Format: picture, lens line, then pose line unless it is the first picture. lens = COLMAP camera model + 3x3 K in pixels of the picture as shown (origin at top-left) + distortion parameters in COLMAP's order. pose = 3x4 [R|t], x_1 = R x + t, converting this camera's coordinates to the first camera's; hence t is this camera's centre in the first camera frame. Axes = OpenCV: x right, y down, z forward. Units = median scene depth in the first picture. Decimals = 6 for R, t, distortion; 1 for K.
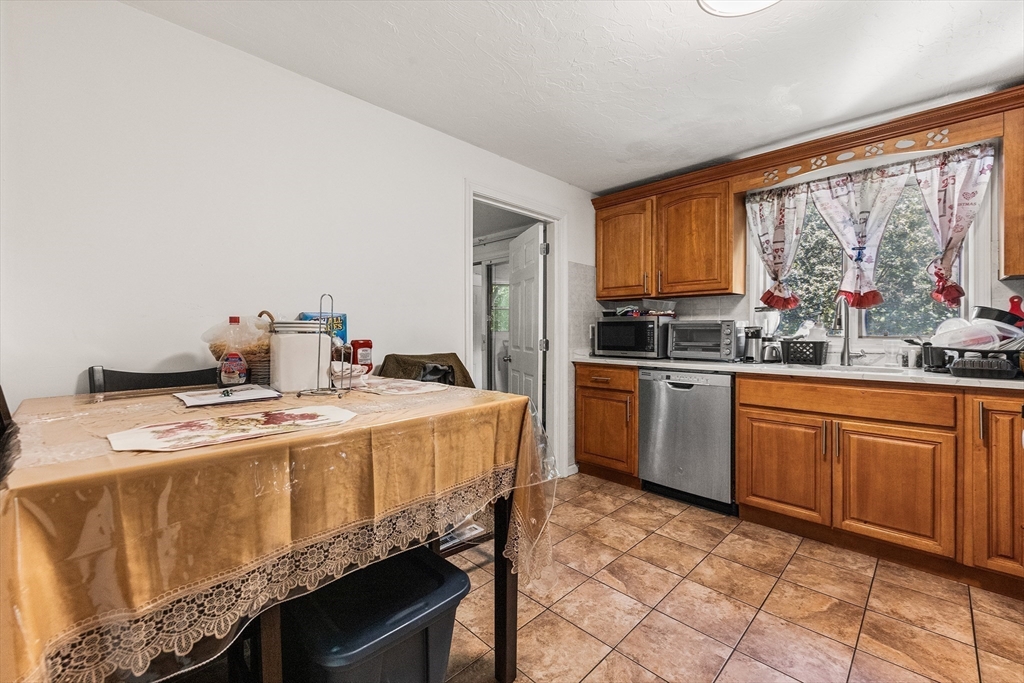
lens RADIAL K [[413.8, 0, 510.8], [0, 413.8, 334.5], [0, 0, 1]] dist [0.002378, -0.001953]
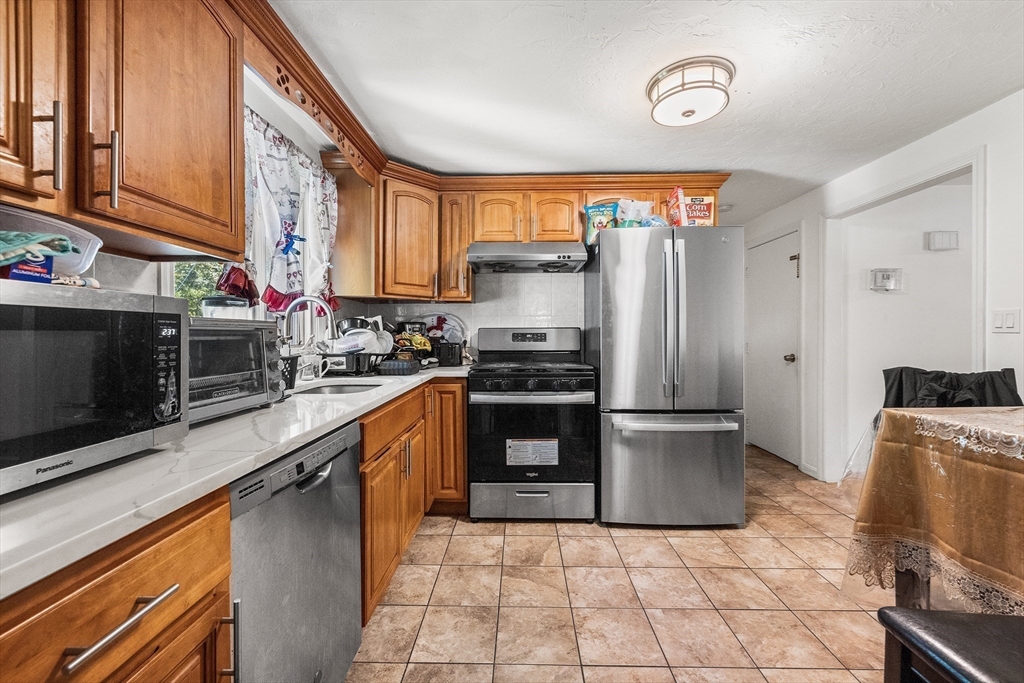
lens RADIAL K [[413.8, 0, 509.4], [0, 413.8, 337.6], [0, 0, 1]] dist [0.002378, -0.001953]
pose [[-0.692089, -0.004682, 0.721797, -0.025425], [0.010798, 0.999800, 0.016839, -0.021367], [-0.721731, 0.019449, -0.691900, 1.170469]]
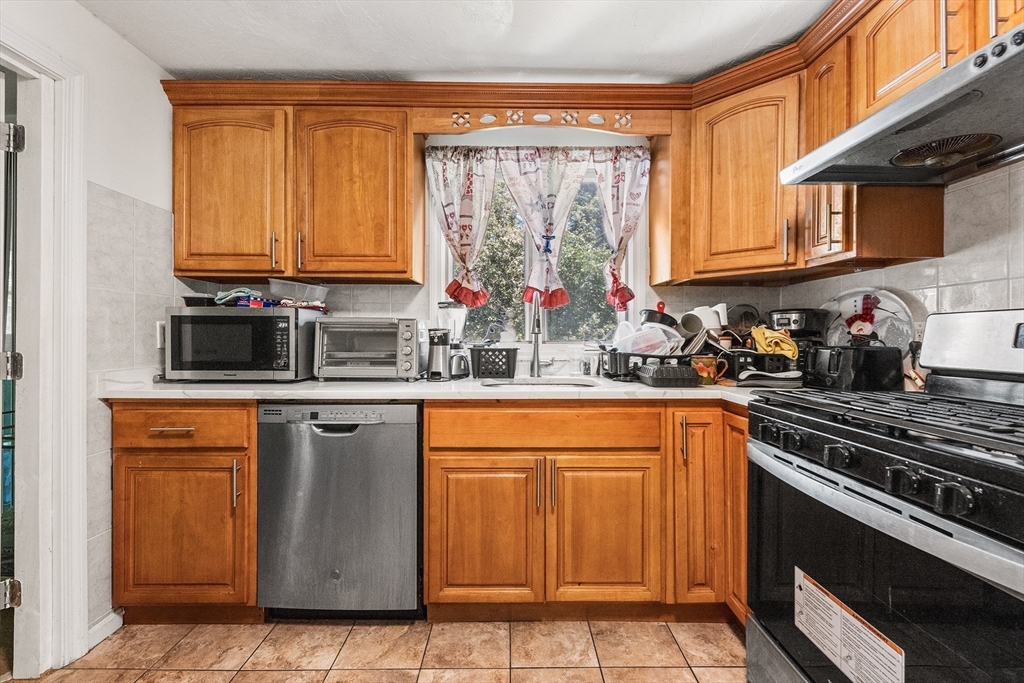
lens RADIAL K [[413.8, 0, 512.2], [0, 413.8, 338.5], [0, 0, 1]] dist [0.002378, -0.001953]
pose [[0.695133, -0.000773, 0.718881, 0.169446], [0.002523, 0.999996, -0.001364, -0.000506], [-0.718877, 0.002761, 0.695132, 0.431227]]
